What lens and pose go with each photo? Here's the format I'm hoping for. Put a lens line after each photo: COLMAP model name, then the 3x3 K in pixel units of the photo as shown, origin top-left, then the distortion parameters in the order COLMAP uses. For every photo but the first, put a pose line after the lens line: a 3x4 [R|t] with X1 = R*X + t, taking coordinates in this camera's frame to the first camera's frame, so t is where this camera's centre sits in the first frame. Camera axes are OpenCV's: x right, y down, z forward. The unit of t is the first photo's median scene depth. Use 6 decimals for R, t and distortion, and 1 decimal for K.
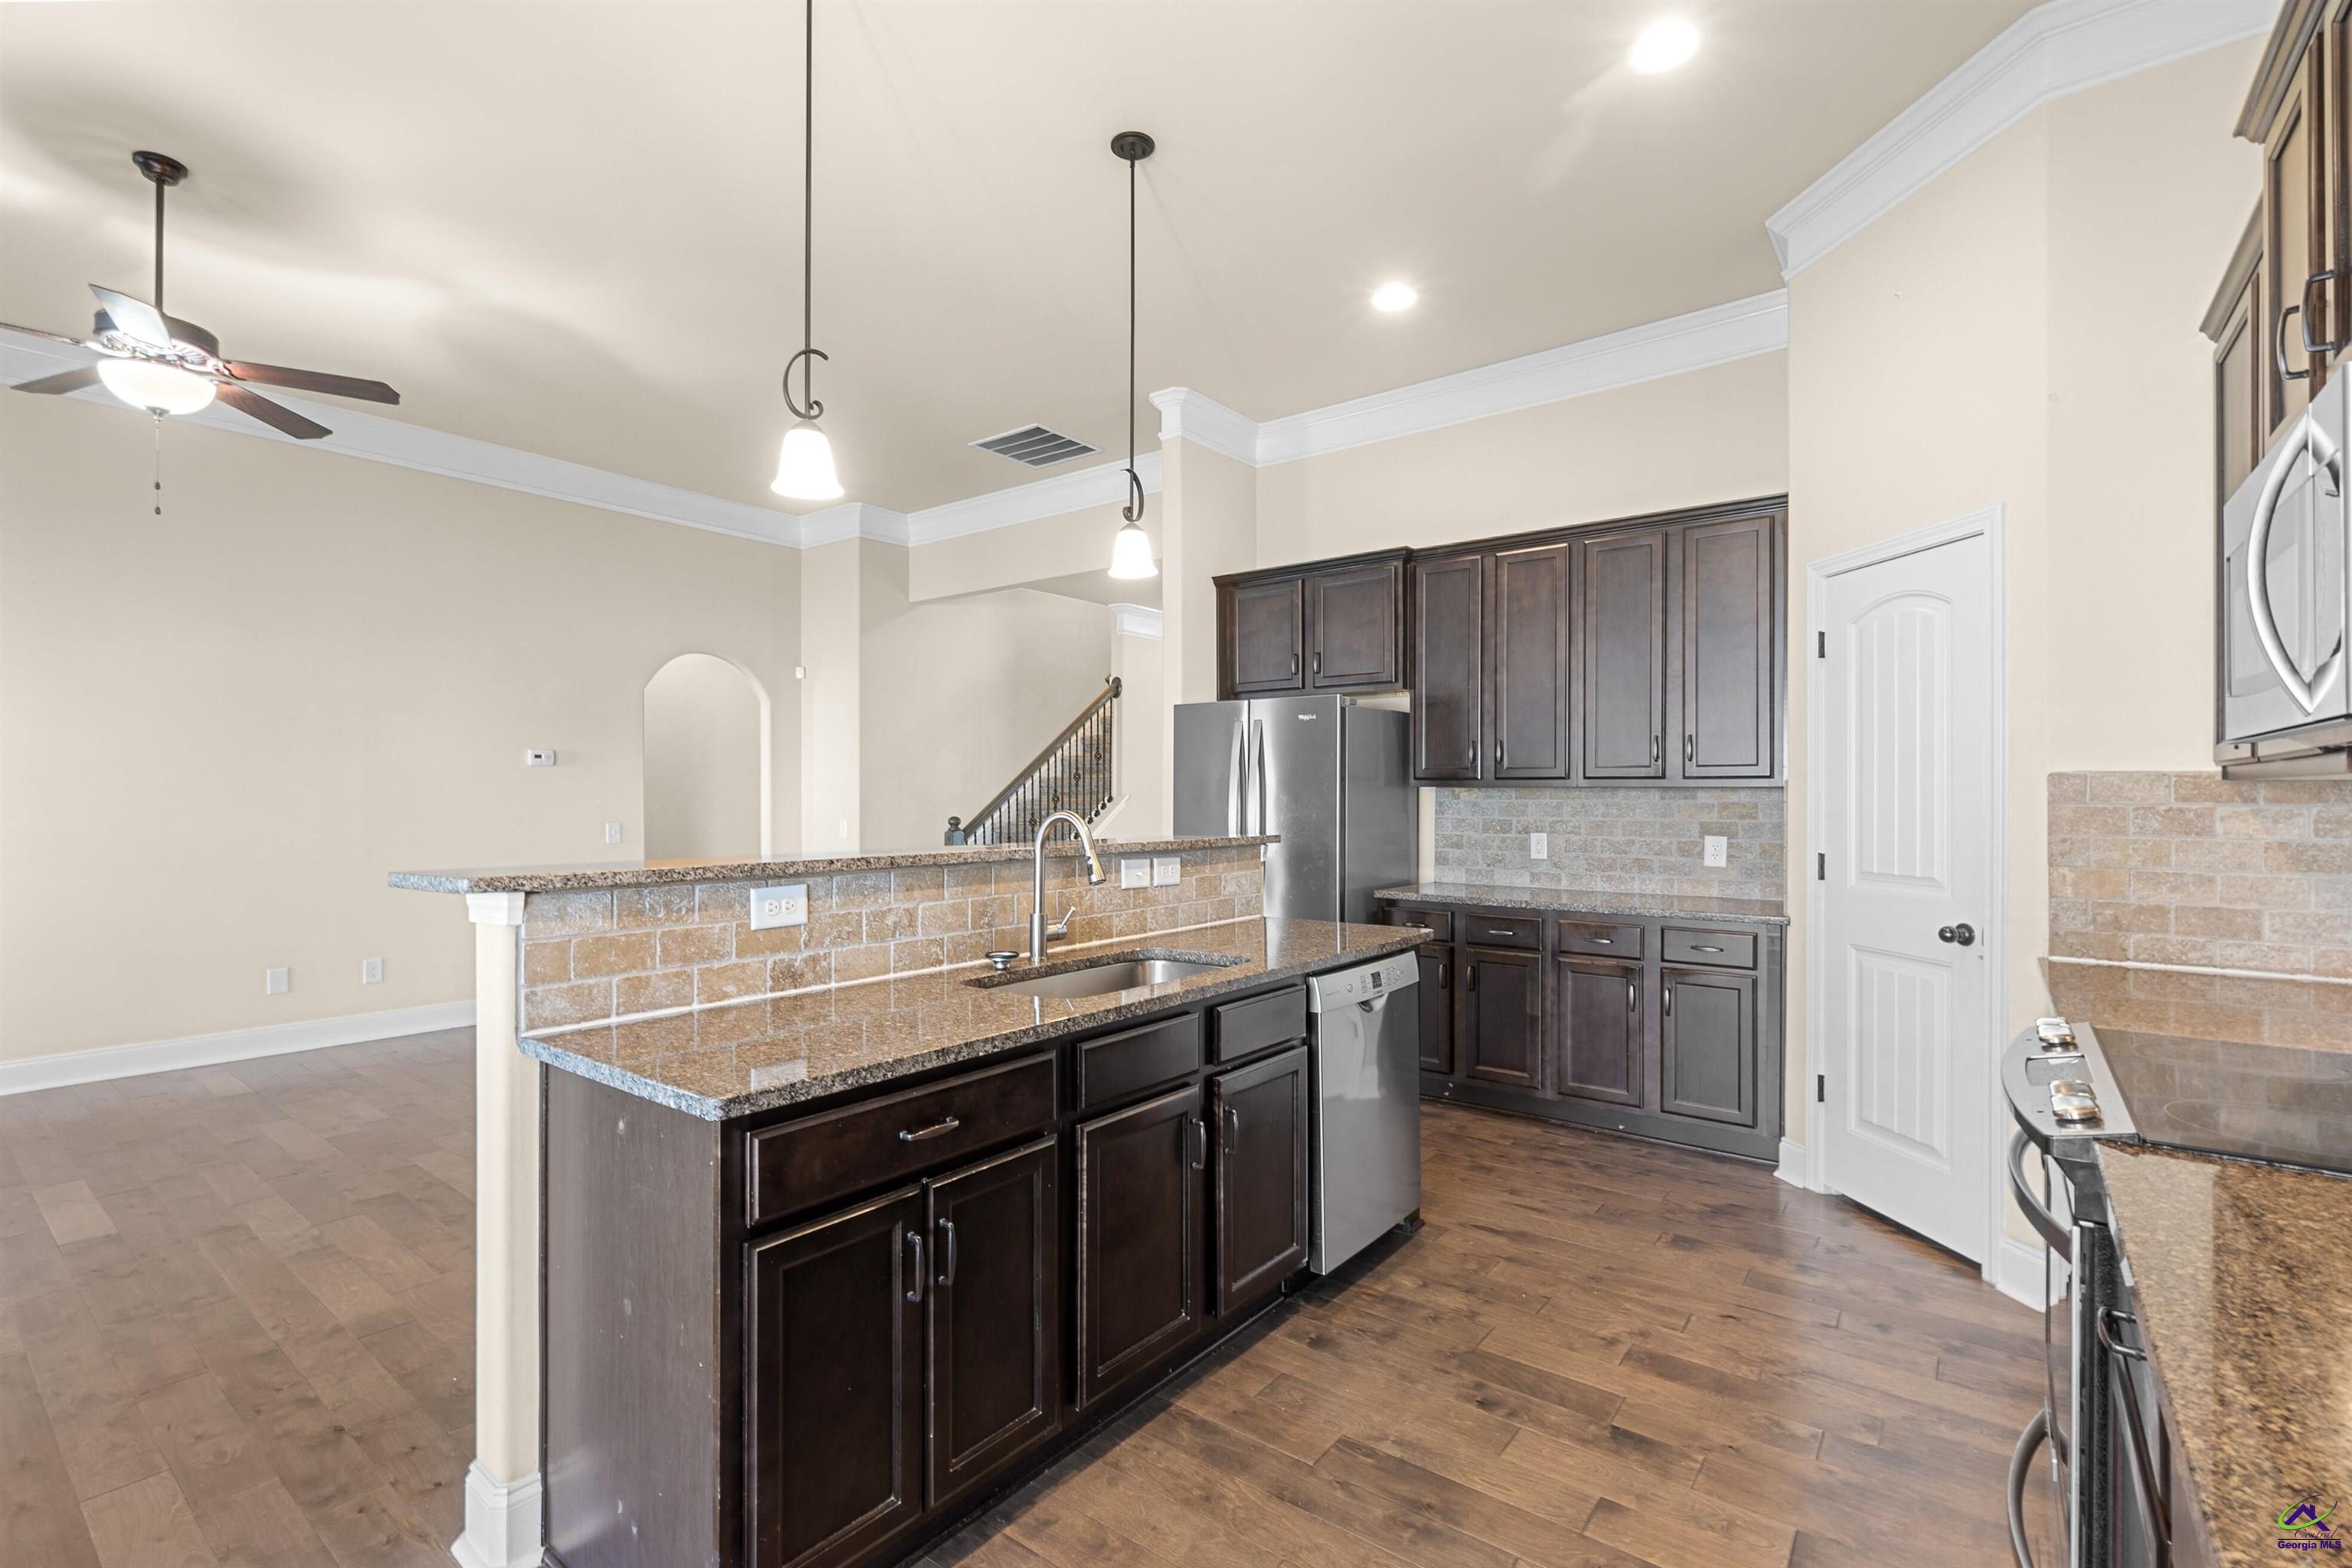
lens RADIAL K [[1053.5, 0, 1161.9], [0, 1053.5, 792.6], [0, 0, 1]] dist [0.000022, 0.000351]
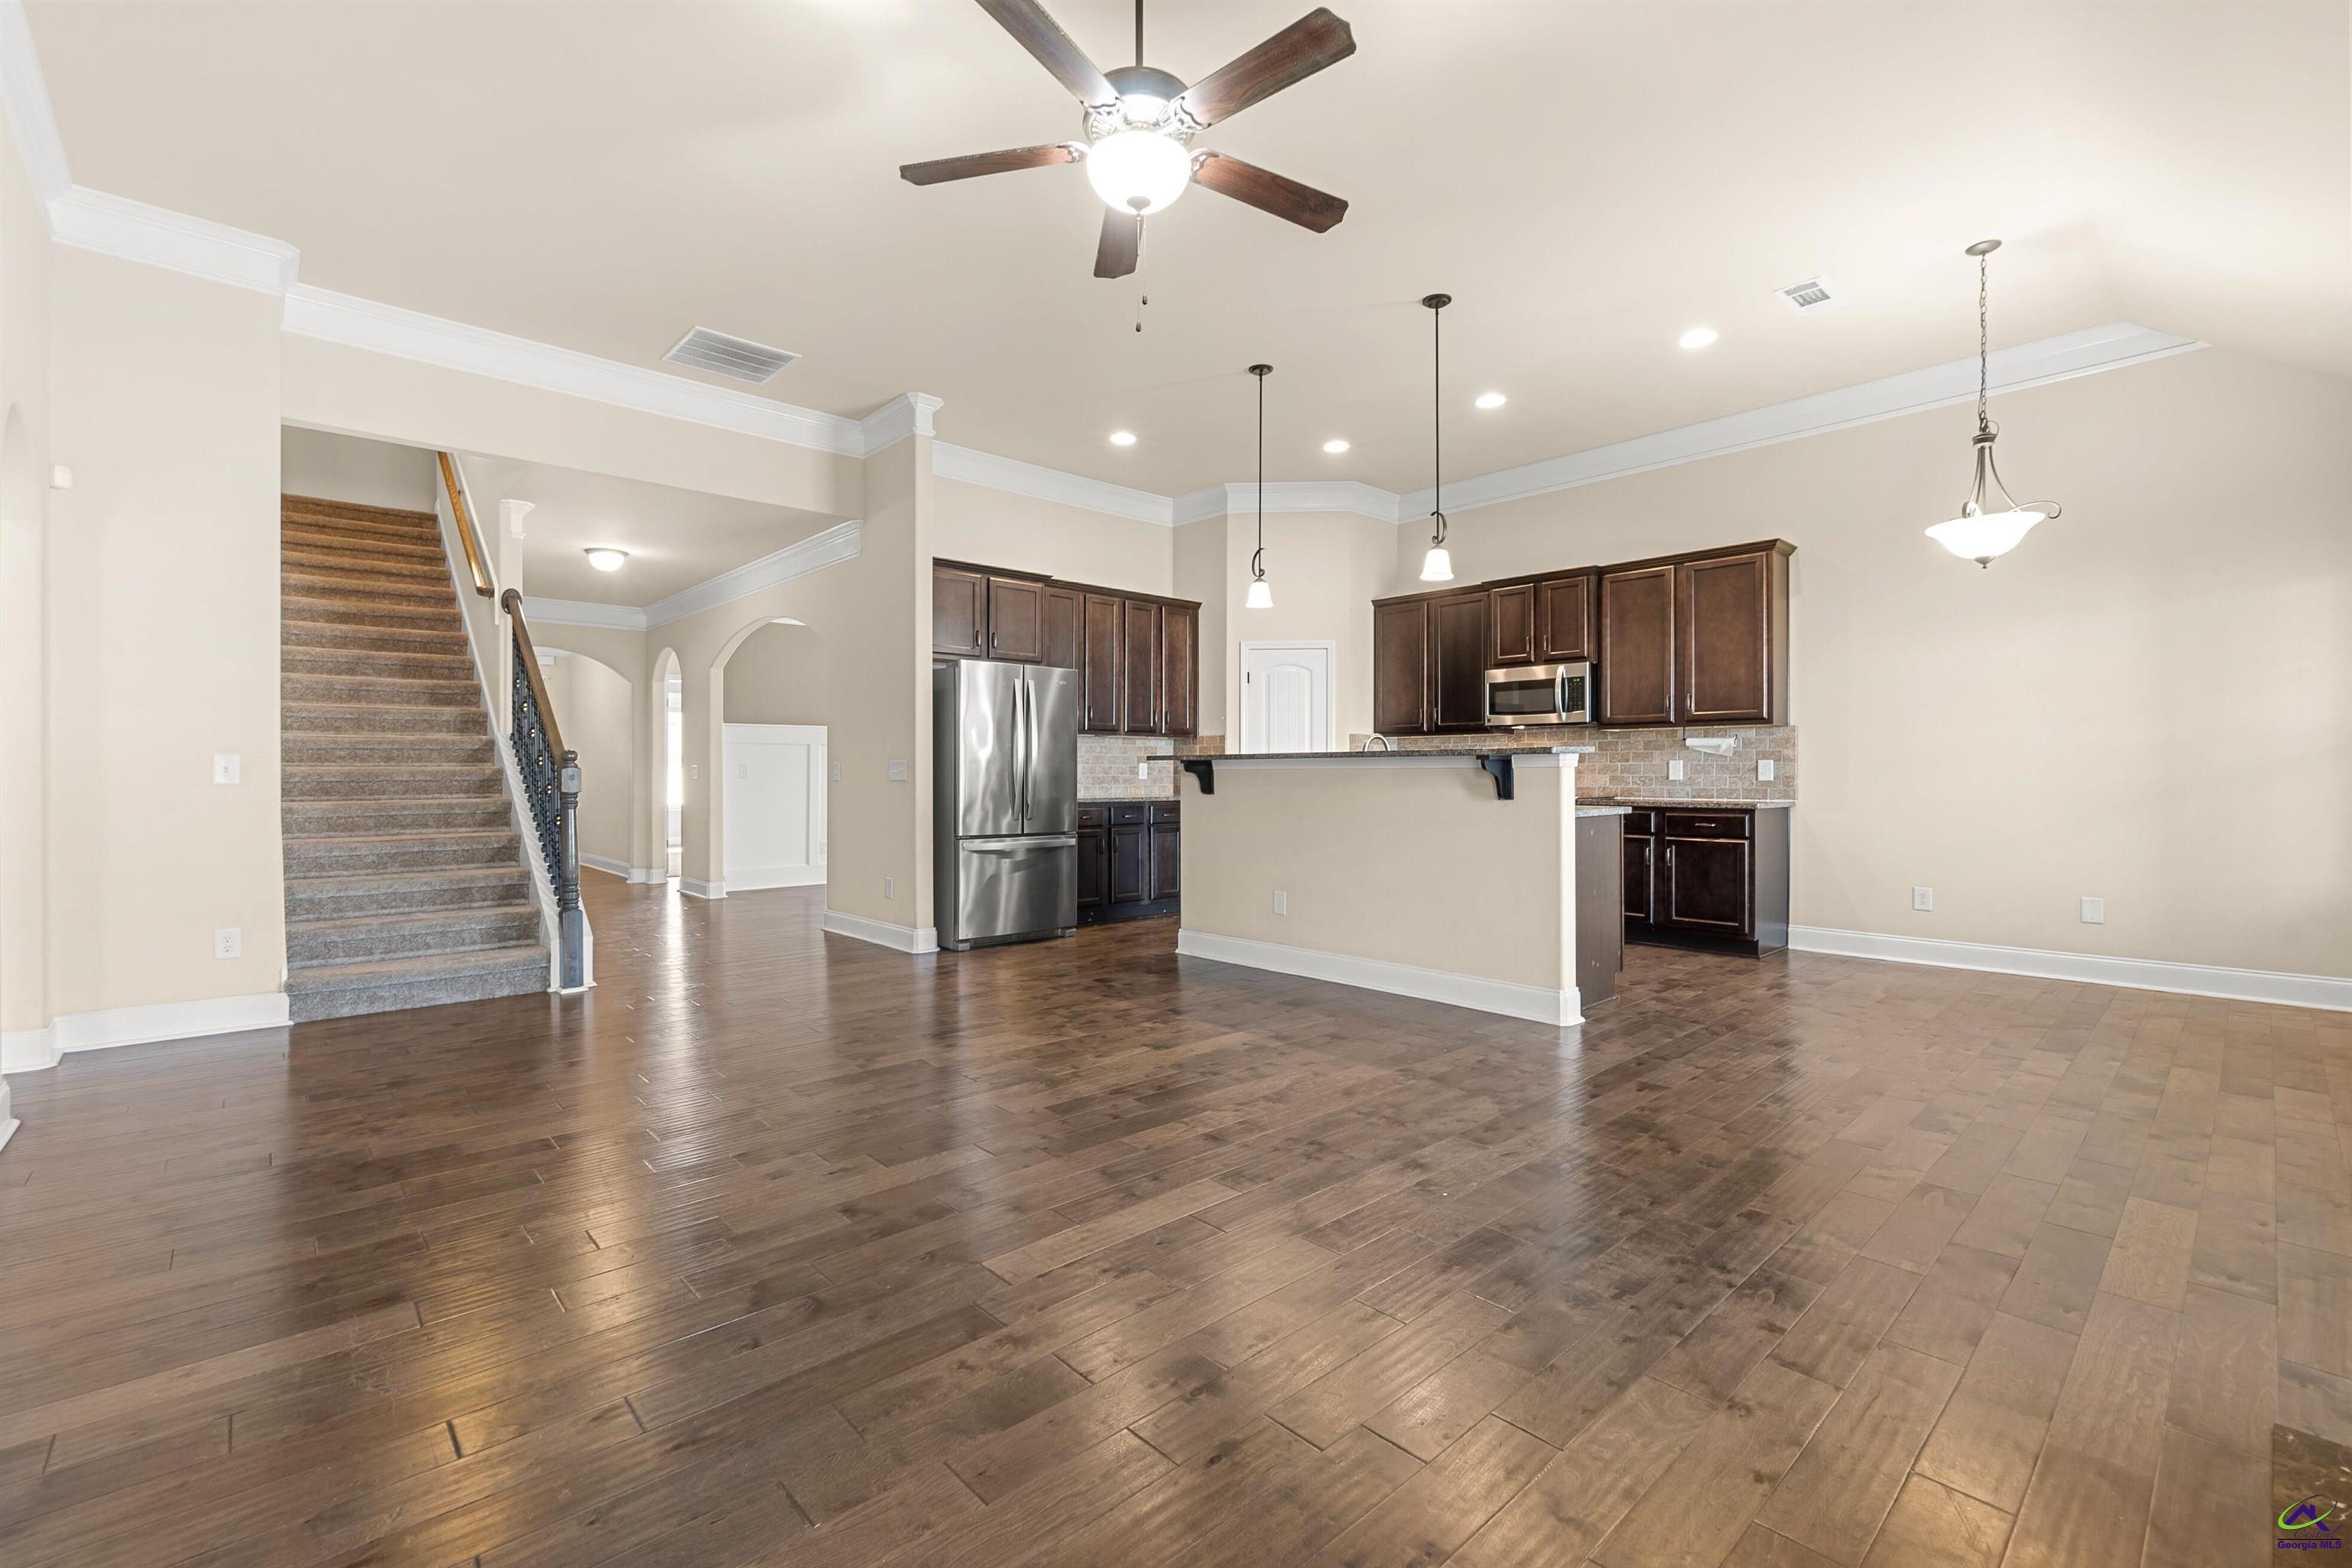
lens RADIAL K [[1019.3, 0, 1172.3], [0, 1019.3, 772.0], [0, 0, 1]] dist [-0.002093, 0.000045]
pose [[0.157202, 0.001553, 0.987565, -1.609118], [-0.002000, 0.999997, -0.001254, 0.072476], [-0.987564, -0.001778, 0.157205, 0.790536]]
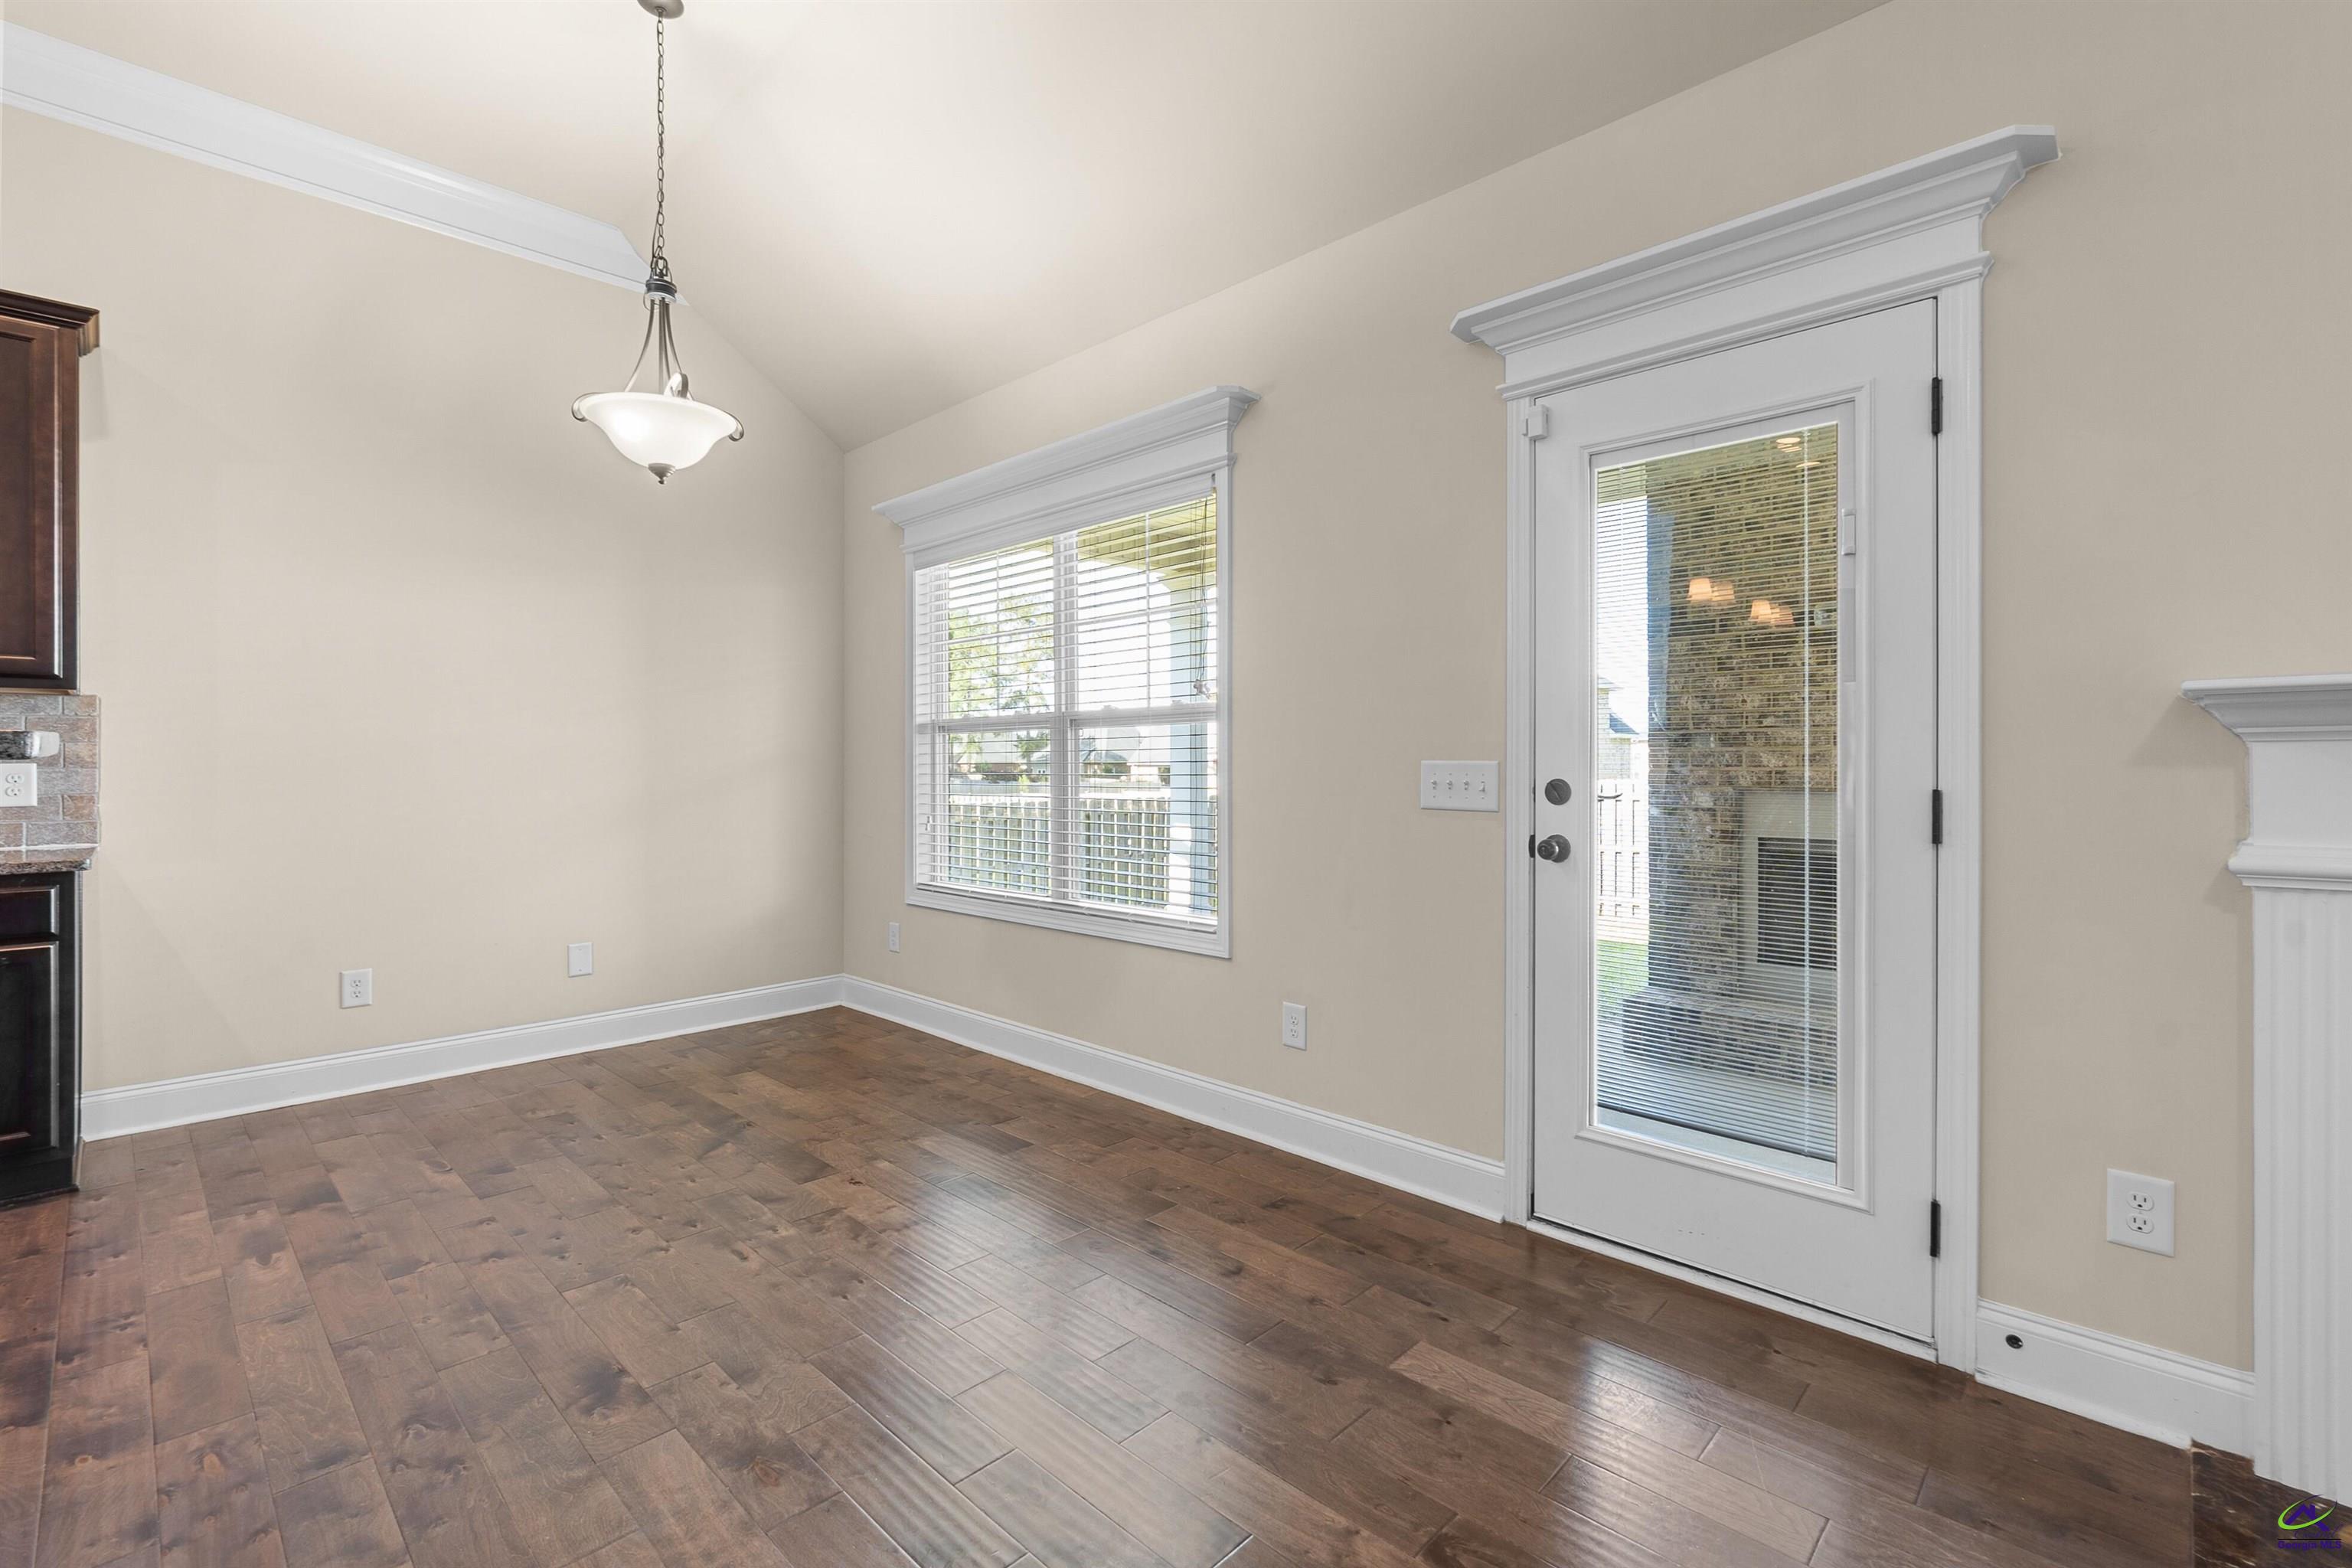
lens RADIAL K [[1027.5, 0, 1166.1], [0, 1027.5, 761.2], [0, 0, 1]] dist [-0.003603, -0.000503]
pose [[-0.993943, 0.002052, 0.109881, -0.739235], [0.001439, 0.999983, -0.005660, 0.052179], [-0.109891, -0.005468, -0.993929, 0.788438]]
